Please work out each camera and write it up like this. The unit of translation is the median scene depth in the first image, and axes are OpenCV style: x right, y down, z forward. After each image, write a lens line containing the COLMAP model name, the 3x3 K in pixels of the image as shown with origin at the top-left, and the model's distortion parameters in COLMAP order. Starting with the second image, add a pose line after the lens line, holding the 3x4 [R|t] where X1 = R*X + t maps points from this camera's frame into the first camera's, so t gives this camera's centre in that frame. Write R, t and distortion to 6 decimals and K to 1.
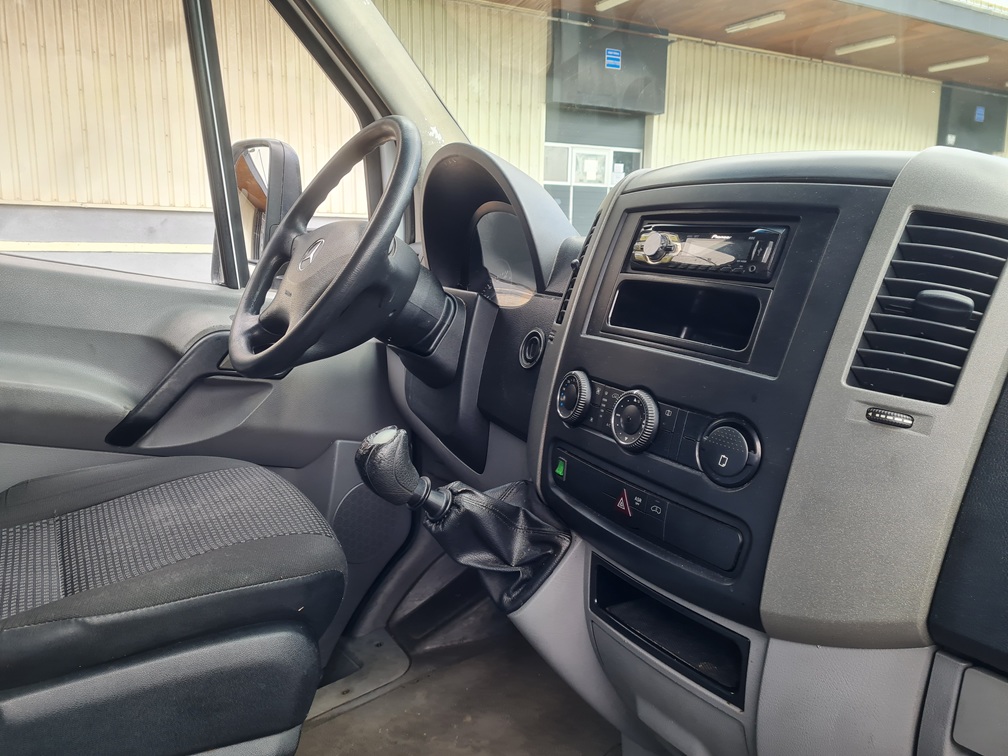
lens RADIAL K [[743.2, 0, 504.0], [0, 743.2, 378.0], [0, 0, 1]] dist [0.026716, -0.000142]
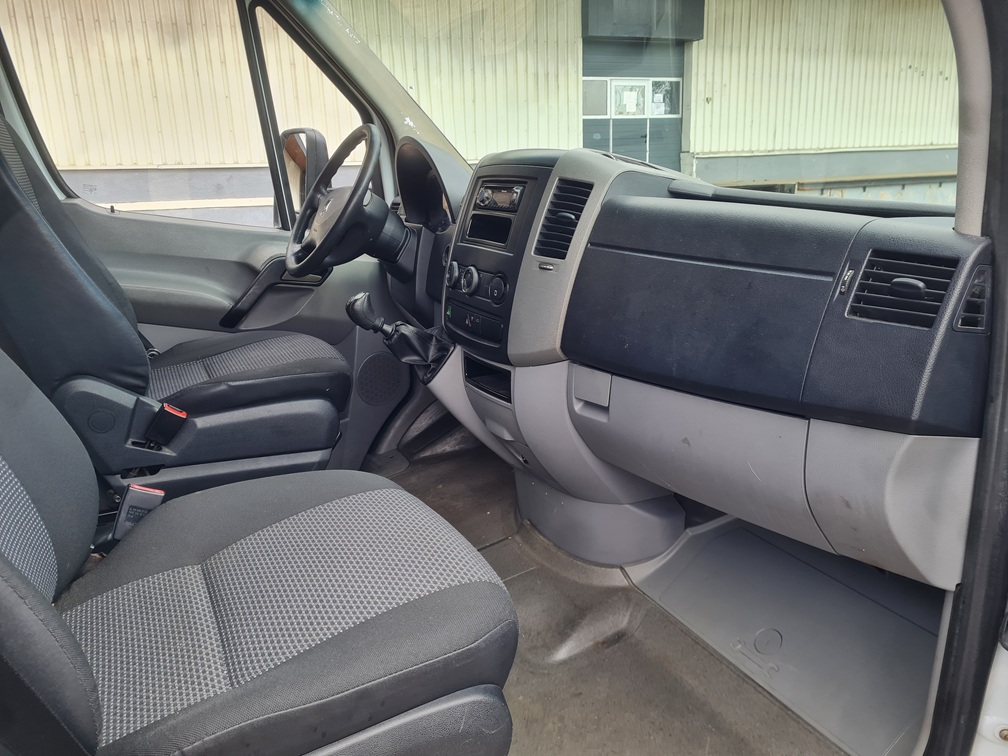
lens RADIAL K [[753.6, 0, 504.0], [0, 753.6, 378.0], [0, 0, 1]] dist [0.010474, 0.000126]
pose [[0.995690, -0.030443, -0.087606, 0.274492], [0.037229, 0.996344, 0.076899, 0.104045], [0.084944, -0.079829, 0.993183, -0.698839]]
